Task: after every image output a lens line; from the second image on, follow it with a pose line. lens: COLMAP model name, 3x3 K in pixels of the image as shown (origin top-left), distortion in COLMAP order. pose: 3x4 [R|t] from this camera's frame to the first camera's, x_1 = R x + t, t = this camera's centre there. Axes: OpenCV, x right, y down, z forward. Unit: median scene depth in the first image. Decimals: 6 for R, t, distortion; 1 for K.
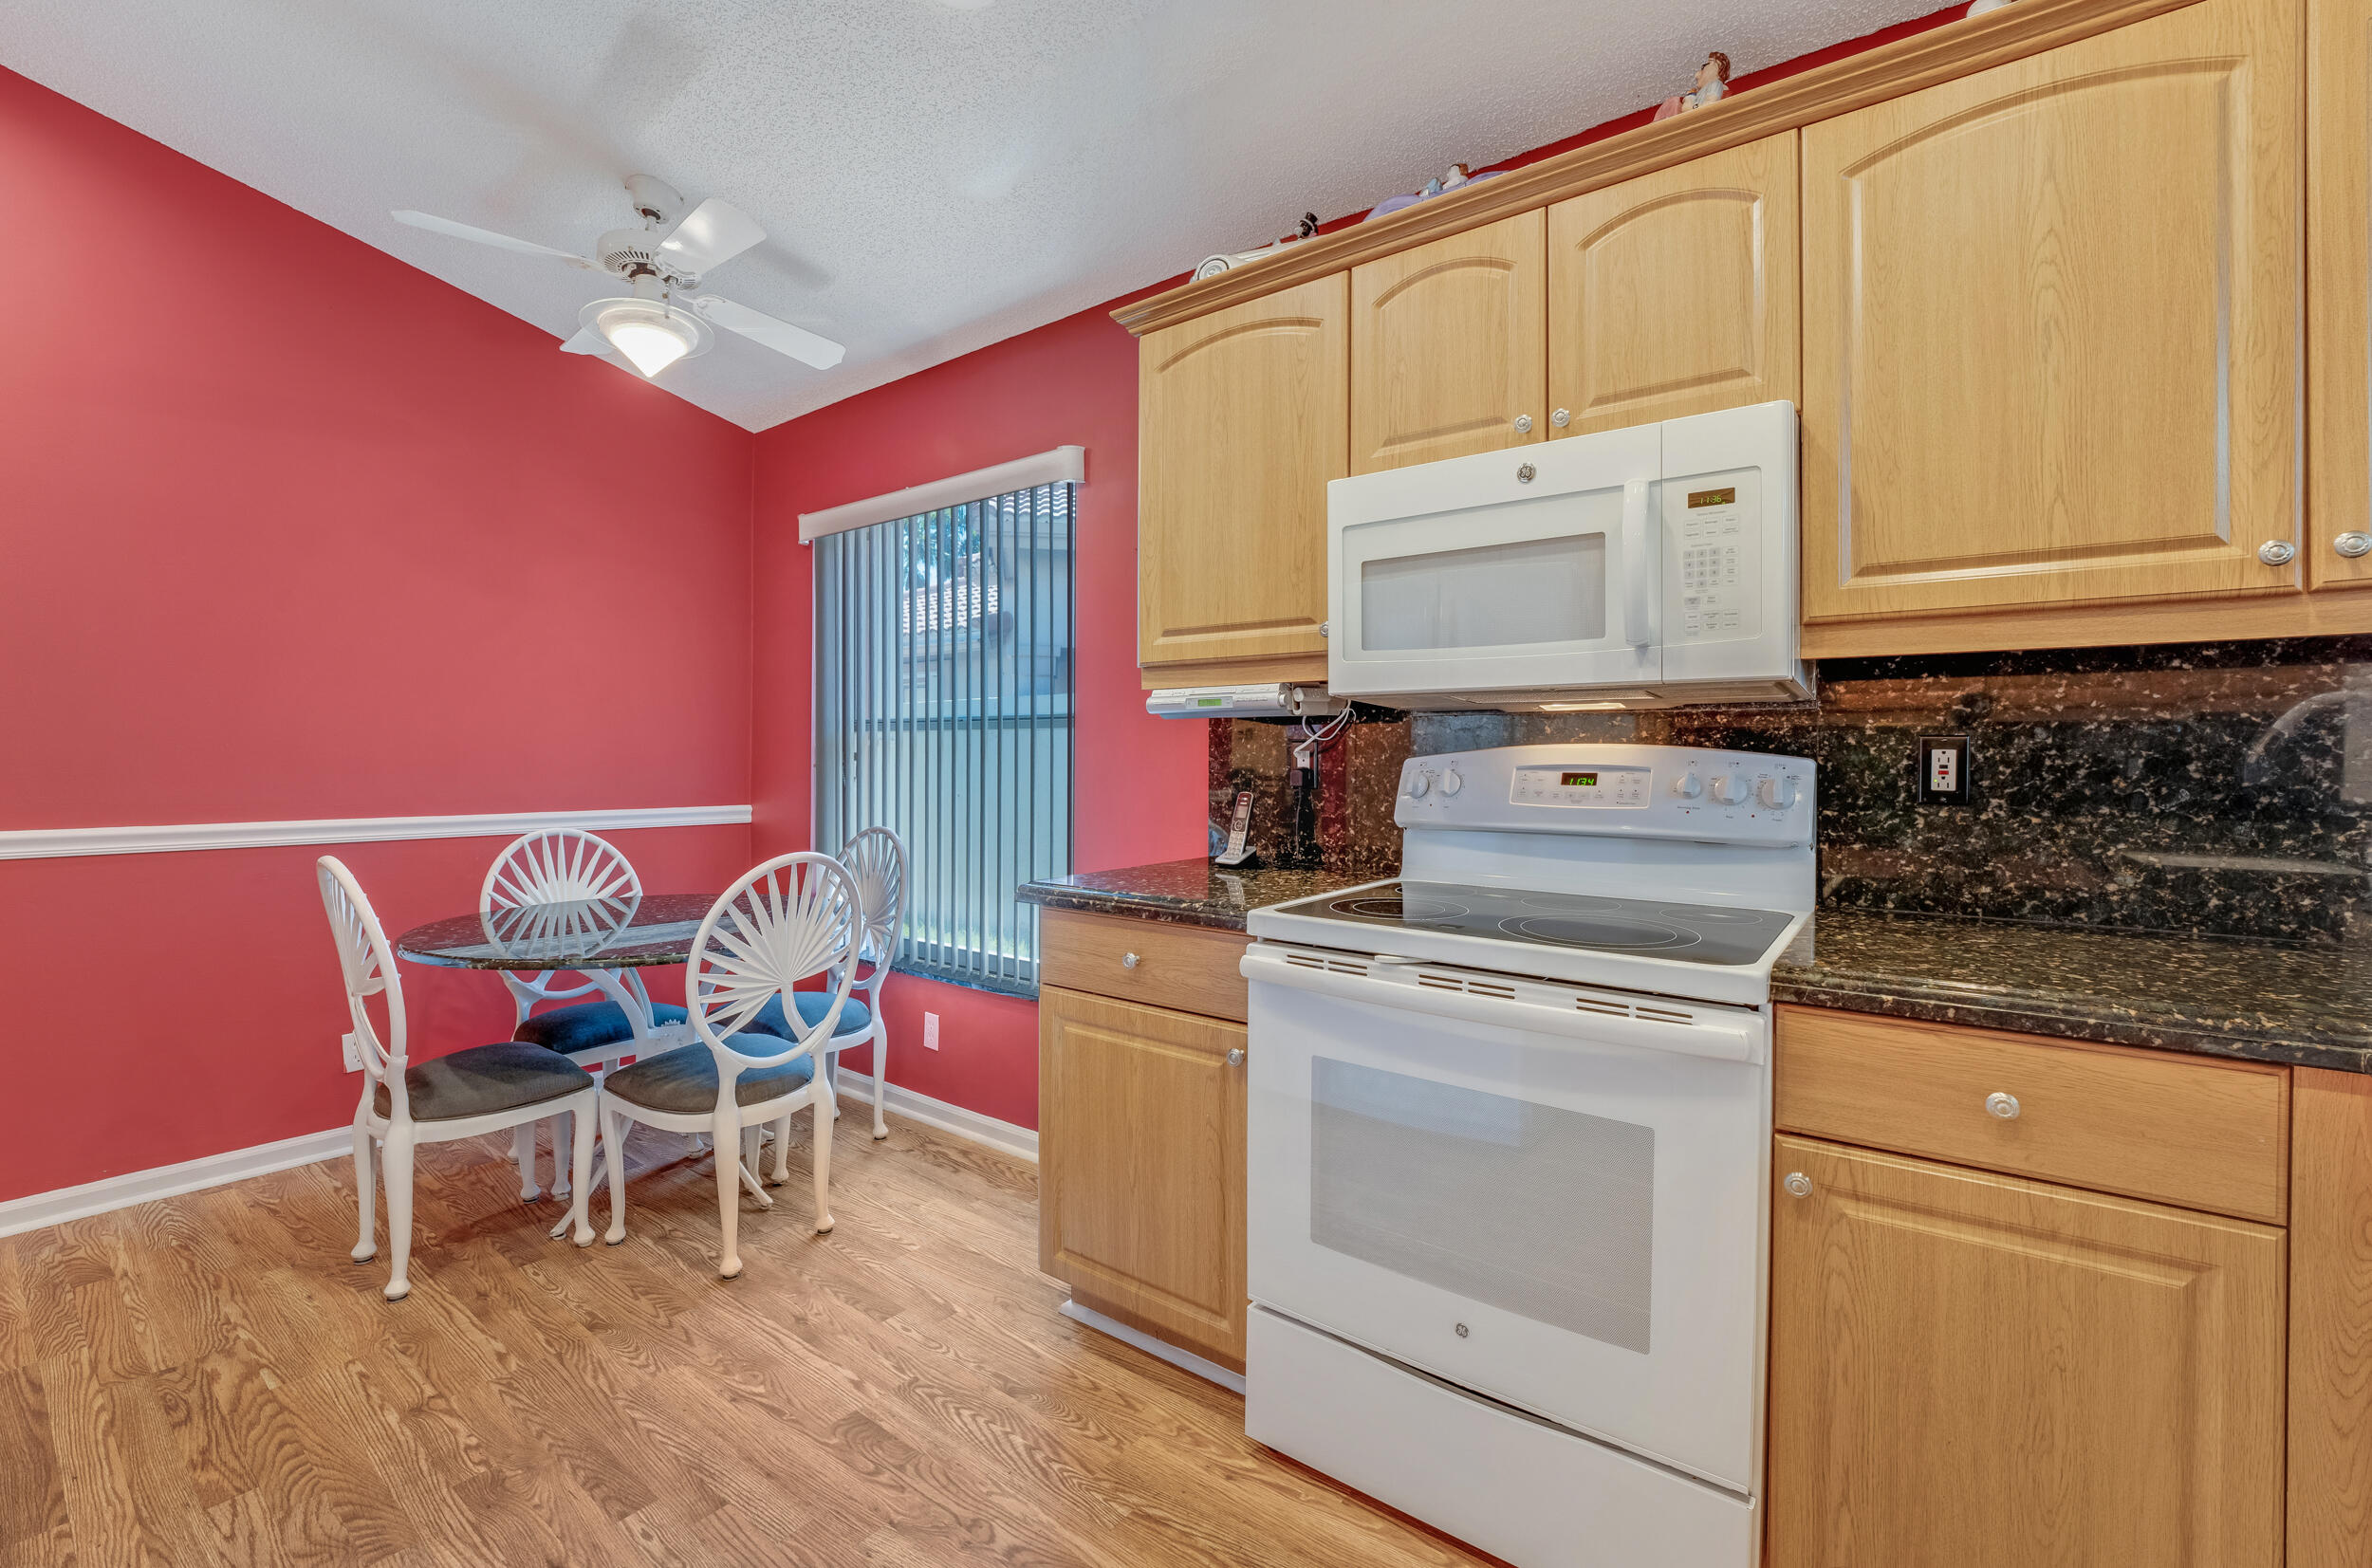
lens RADIAL K [[1039.4, 0, 1193.3], [0, 1039.4, 752.2], [0, 0, 1]] dist [-0.014756, -0.000464]
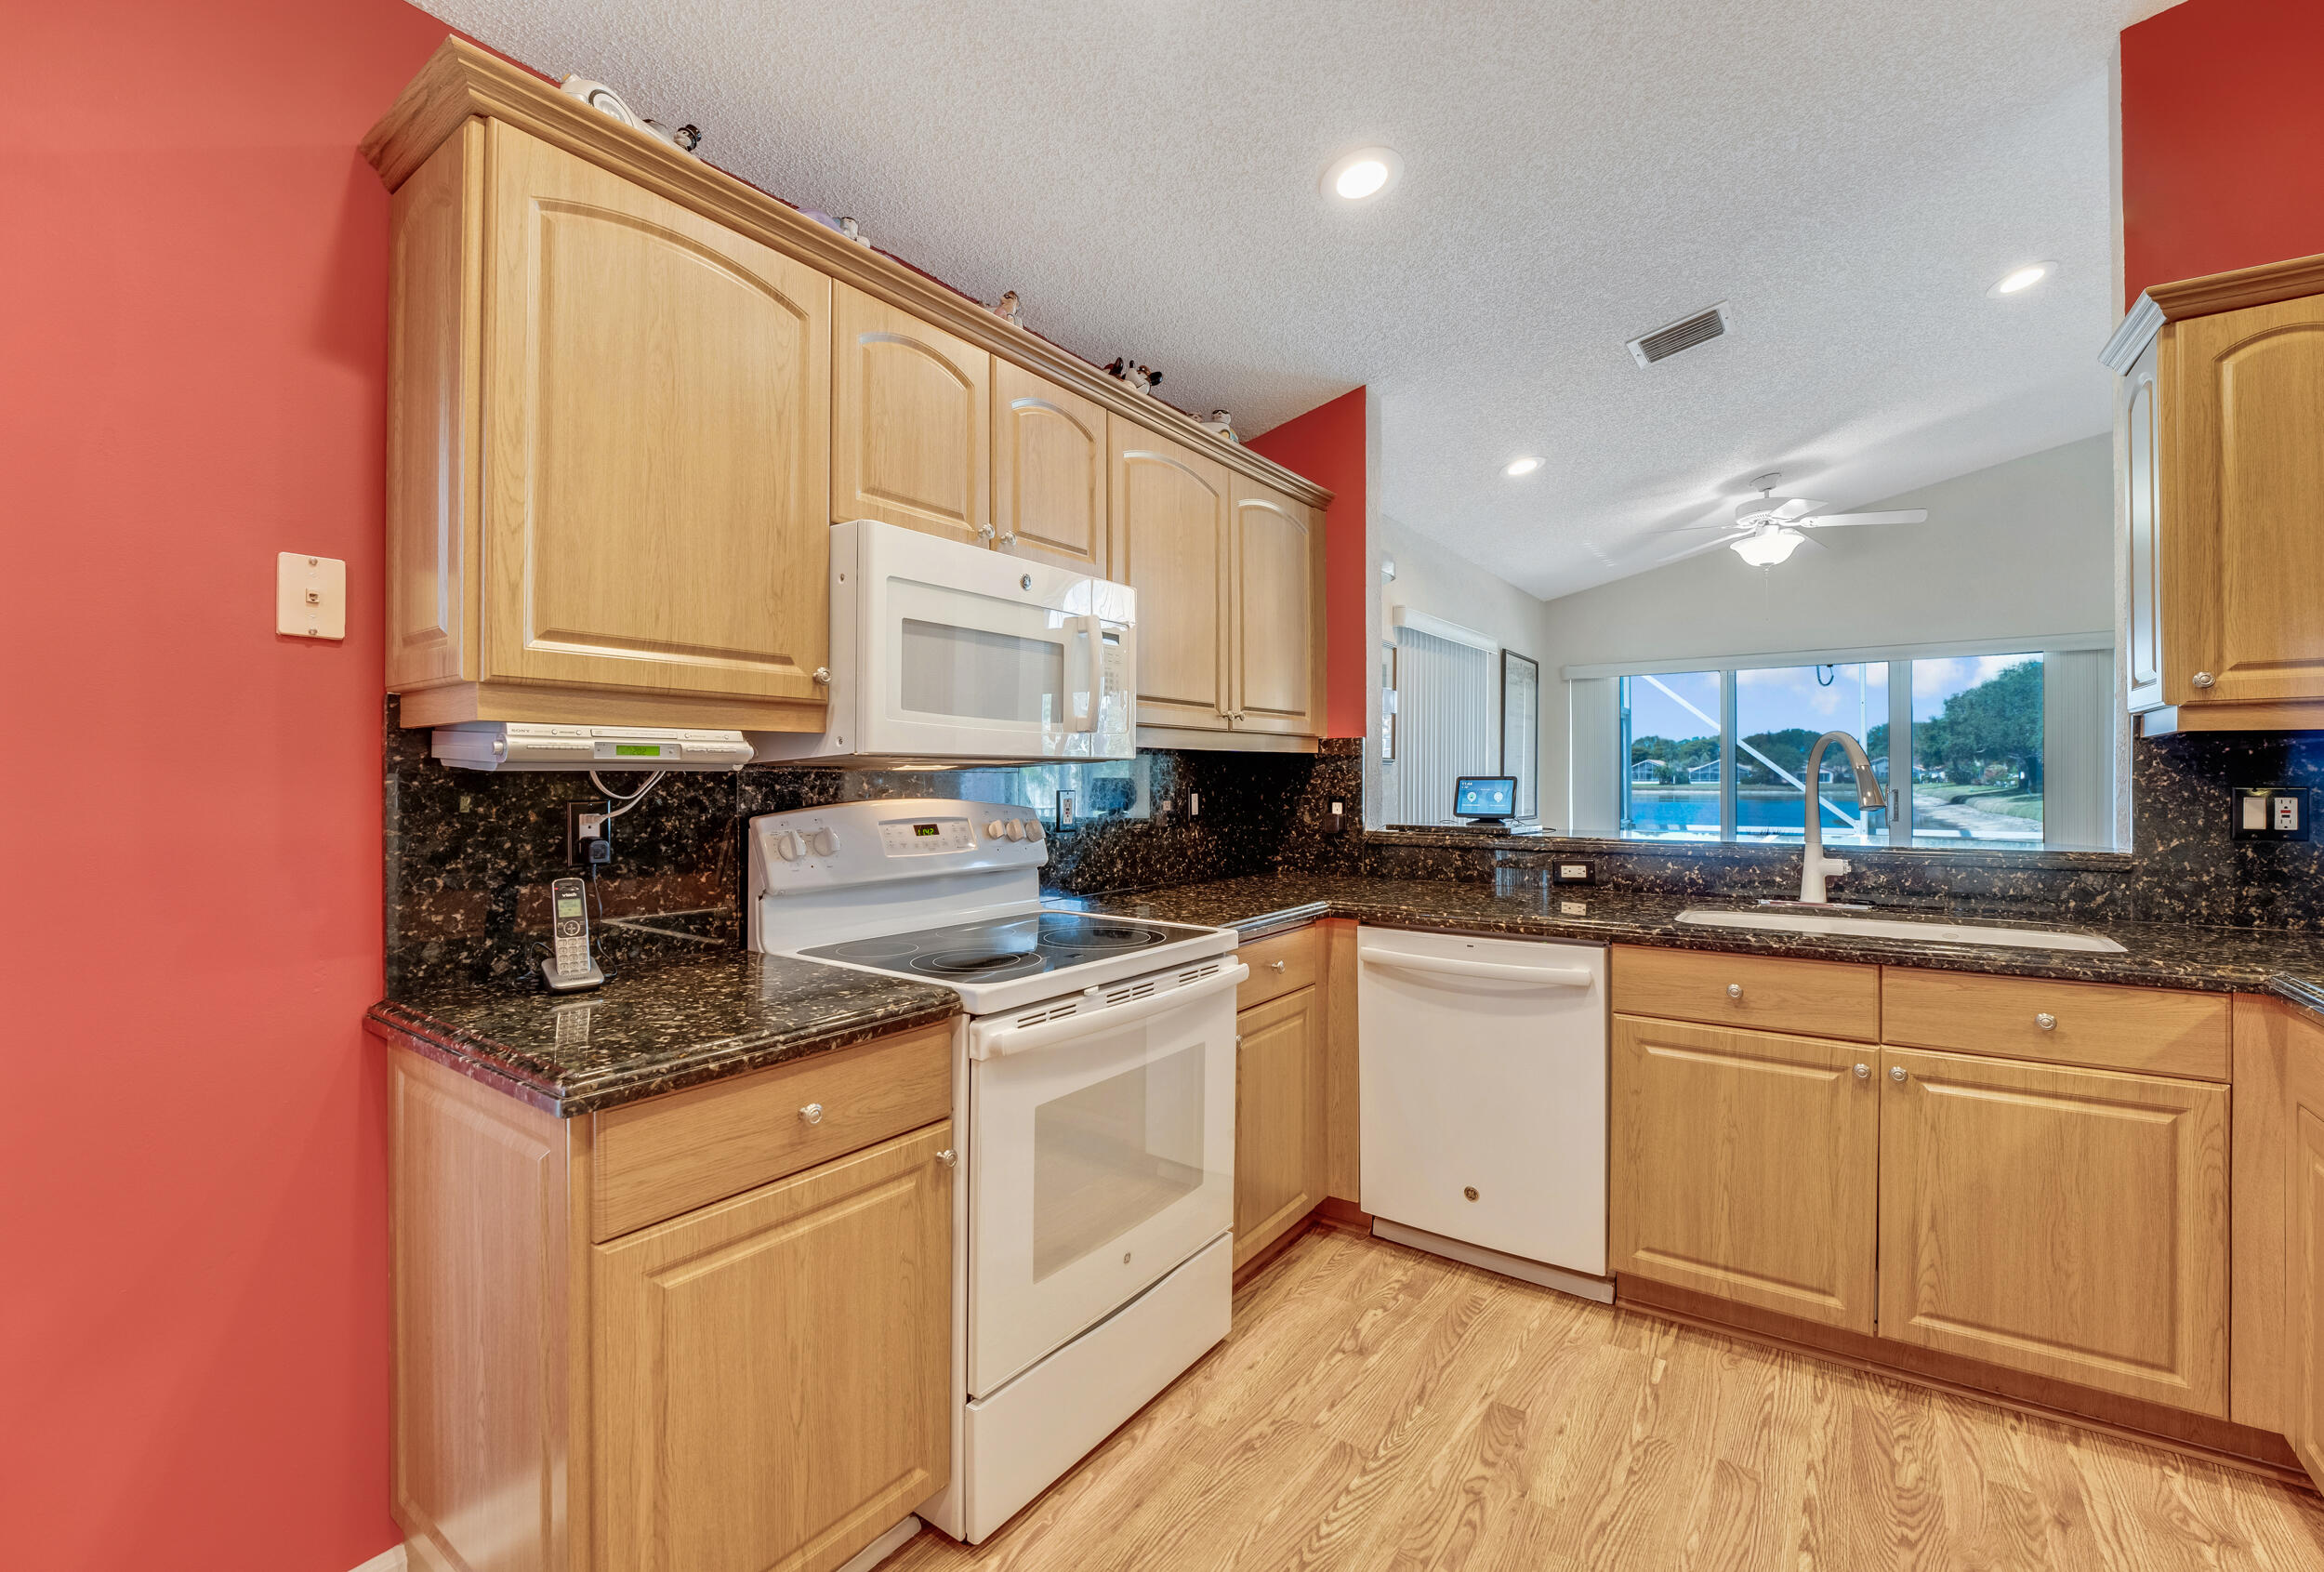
lens RADIAL K [[991.8, 0, 1164.1], [0, 991.8, 789.1], [0, 0, 1]] dist [-0.009926, -0.001609]
pose [[-0.041303, -0.015563, 0.999025, -0.748563], [-0.001723, 0.999878, 0.015505, -0.037389], [-0.999145, -0.001081, -0.041325, 0.772623]]
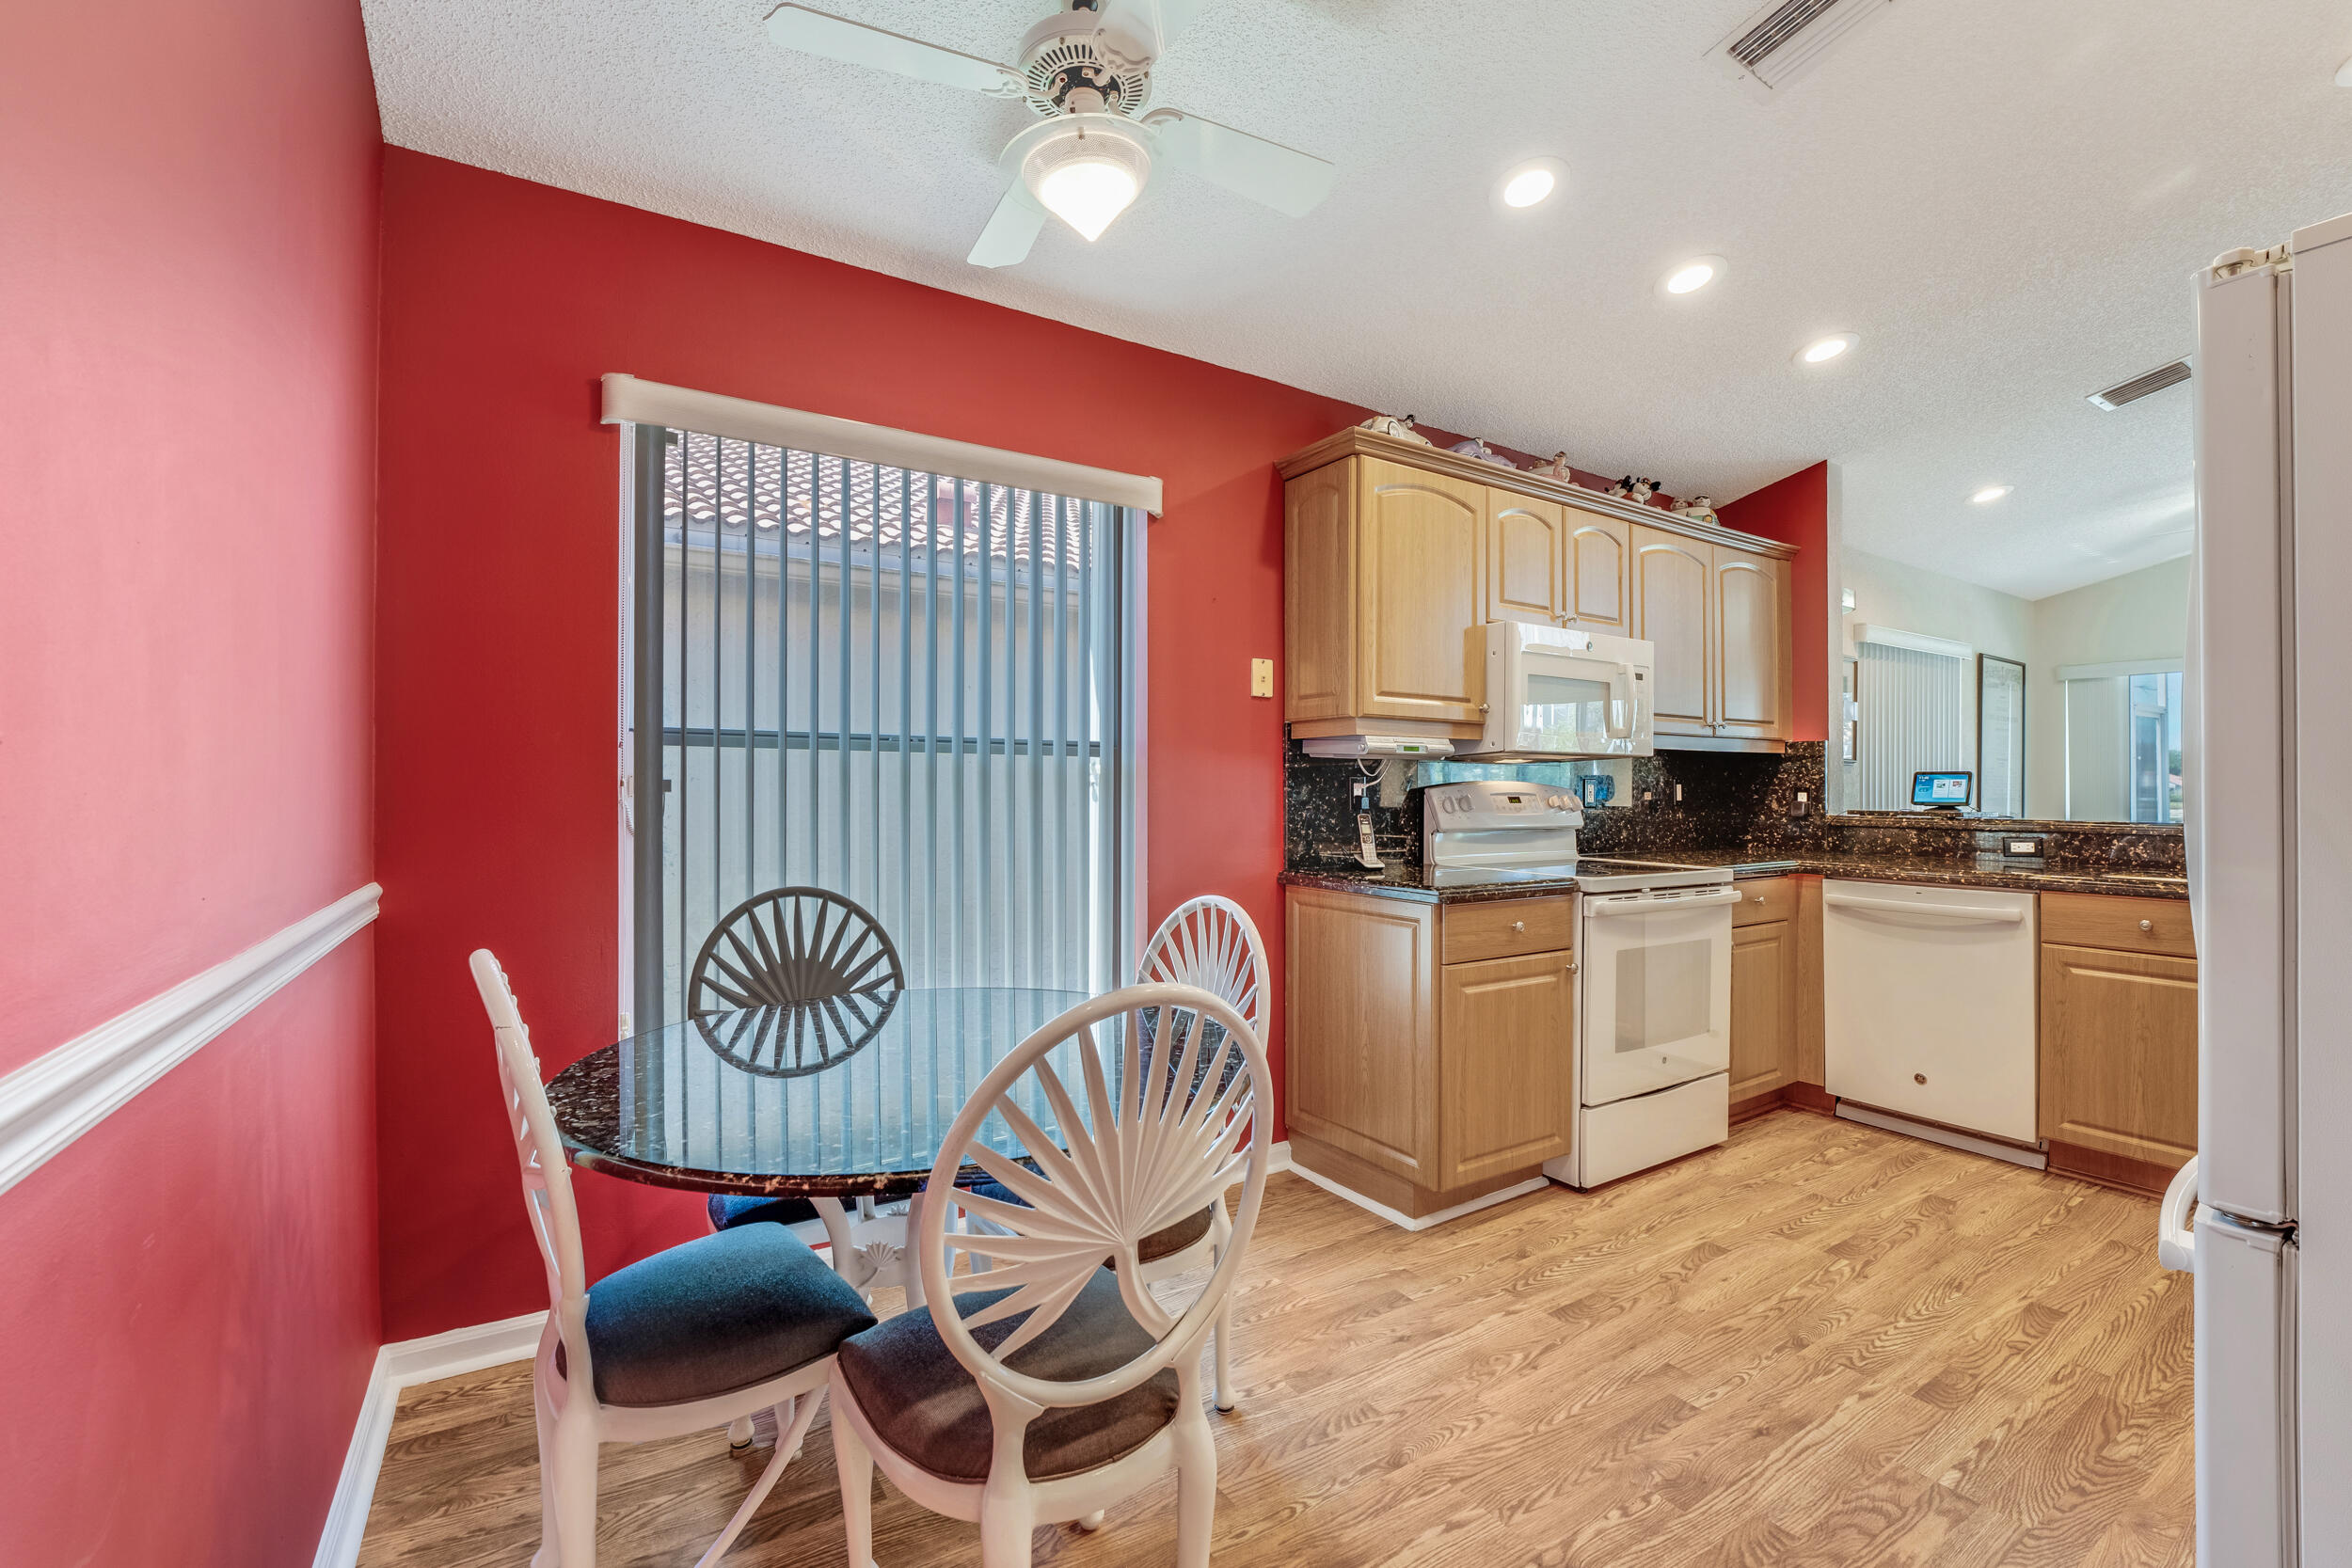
lens RADIAL K [[1019.0, 0, 1176.2], [0, 1019.0, 772.6], [0, 0, 1]] dist [-0.017440, -0.002023]
pose [[0.321061, 0.010366, 0.947002, -1.555402], [-0.006726, 0.999940, -0.008665, -0.003108], [-0.947035, -0.003588, 0.321112, 0.982224]]
